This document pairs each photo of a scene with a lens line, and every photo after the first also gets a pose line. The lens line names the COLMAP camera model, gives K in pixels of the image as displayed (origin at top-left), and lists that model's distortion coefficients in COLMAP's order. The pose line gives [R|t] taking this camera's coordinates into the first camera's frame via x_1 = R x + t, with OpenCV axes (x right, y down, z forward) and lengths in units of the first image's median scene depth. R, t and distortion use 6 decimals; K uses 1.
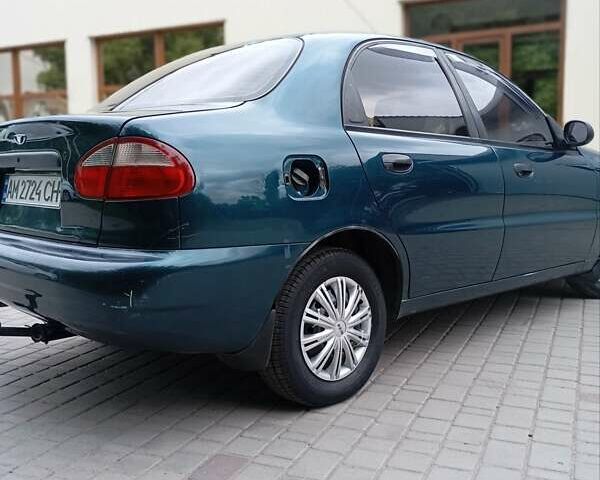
lens RADIAL K [[657.8, 0, 300.0], [0, 657.8, 240.0], [0, 0, 1]] dist [0.014013, 0.002751]
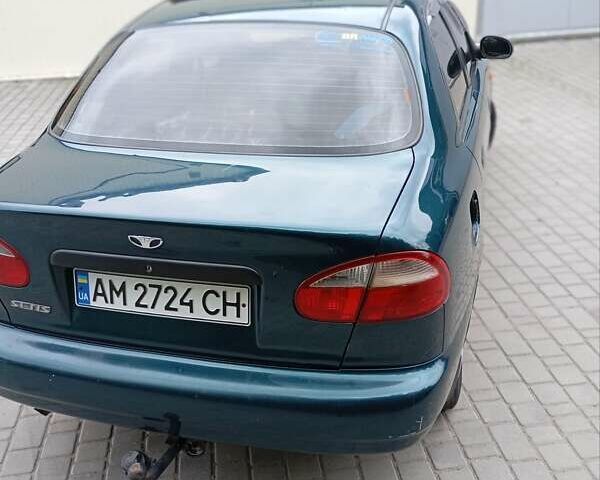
lens RADIAL K [[657.8, 0, 300.0], [0, 657.8, 240.0], [0, 0, 1]] dist [0.014013, 0.002751]
pose [[0.850322, -0.247081, 0.464655, -0.638423], [0.081630, 0.934171, 0.347363, -0.405249], [-0.519894, -0.257440, 0.814515, 0.334119]]
